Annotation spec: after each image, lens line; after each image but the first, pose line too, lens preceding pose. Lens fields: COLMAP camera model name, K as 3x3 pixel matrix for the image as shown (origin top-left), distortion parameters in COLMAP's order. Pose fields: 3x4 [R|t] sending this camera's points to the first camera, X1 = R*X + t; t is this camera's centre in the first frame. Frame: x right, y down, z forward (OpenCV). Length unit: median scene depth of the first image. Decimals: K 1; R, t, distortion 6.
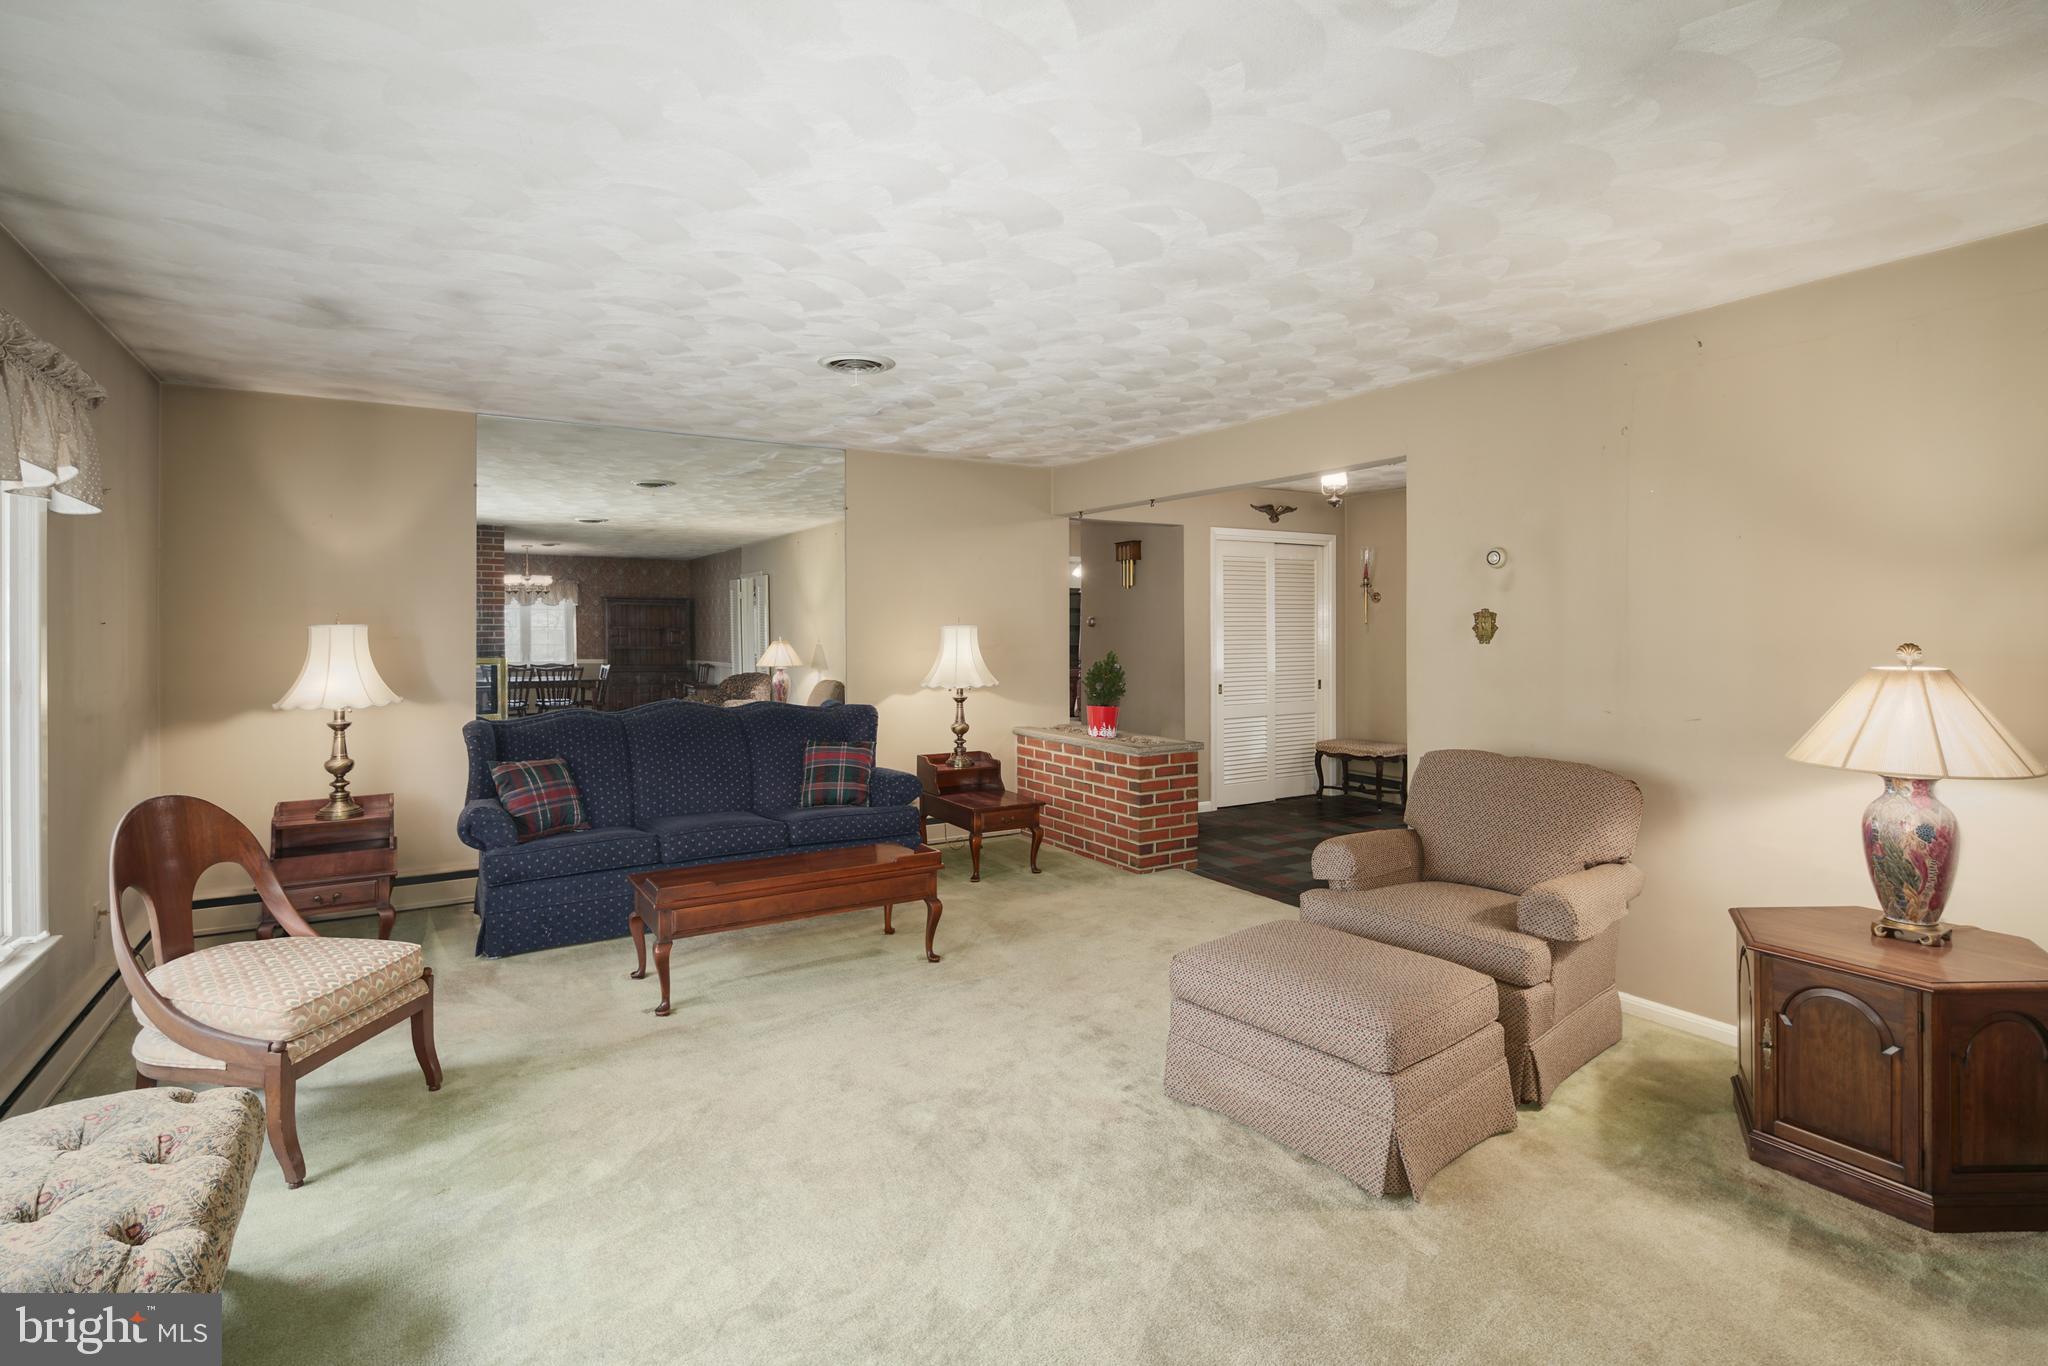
lens RADIAL K [[1005.5, 0, 1071.7], [0, 1005.5, 634.2], [0, 0, 1]] dist [-0.000951, -0.001084]
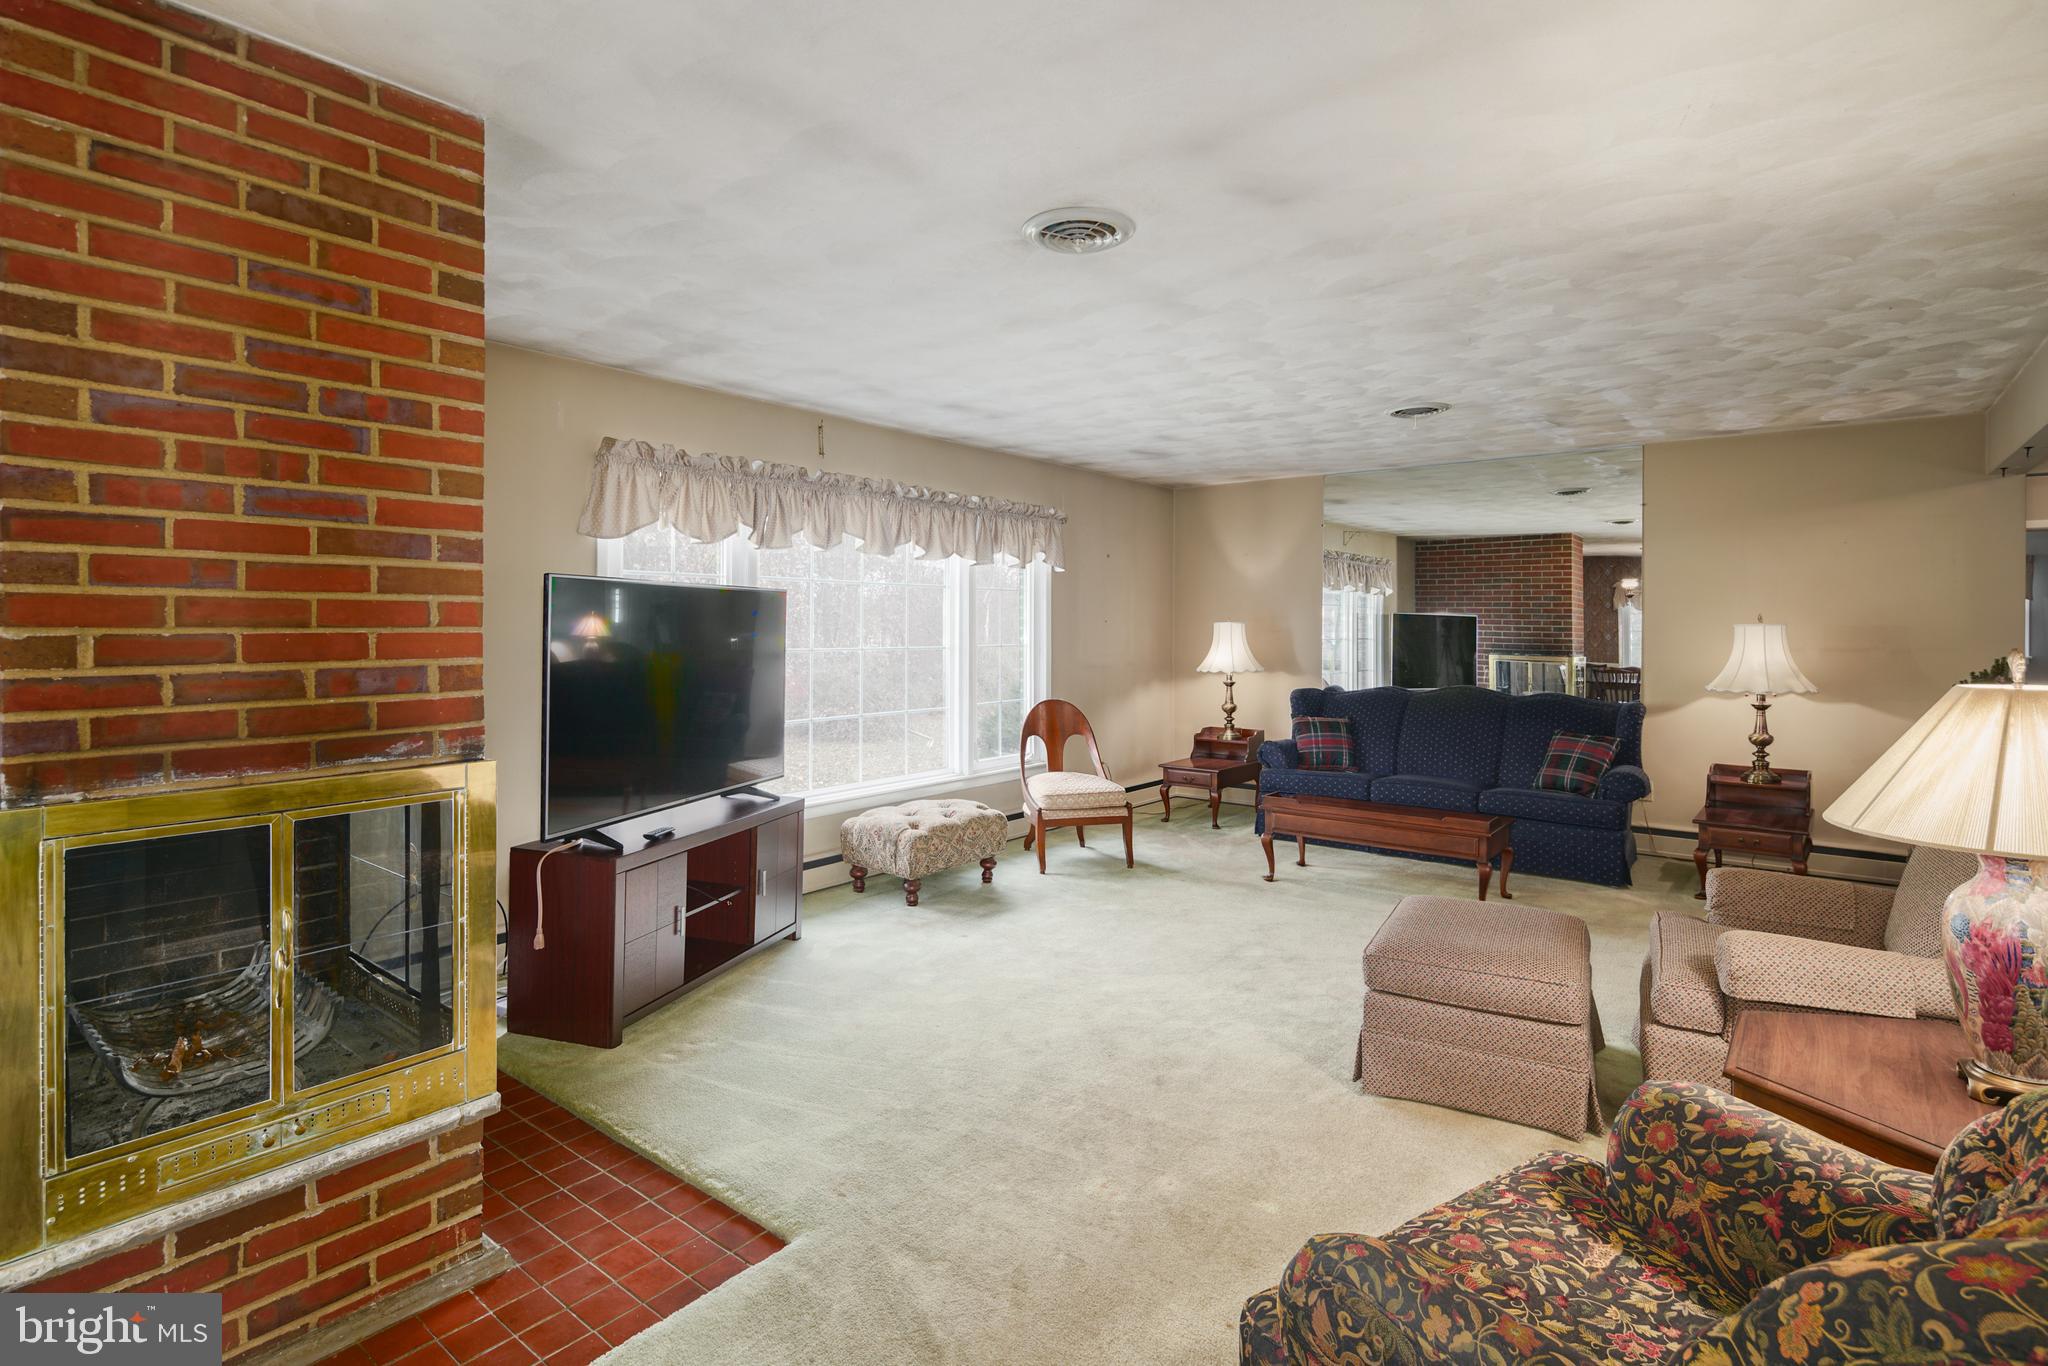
lens RADIAL K [[1005.5, 0, 961.2], [0, 1005.5, 634.5], [0, 0, 1]] dist [-0.000951, -0.001084]
pose [[0.300910, 0.011215, -0.953587, 0.713282], [-0.011458, 0.999901, 0.008144, 0.002805], [0.953584, 0.008475, 0.301009, 0.086047]]
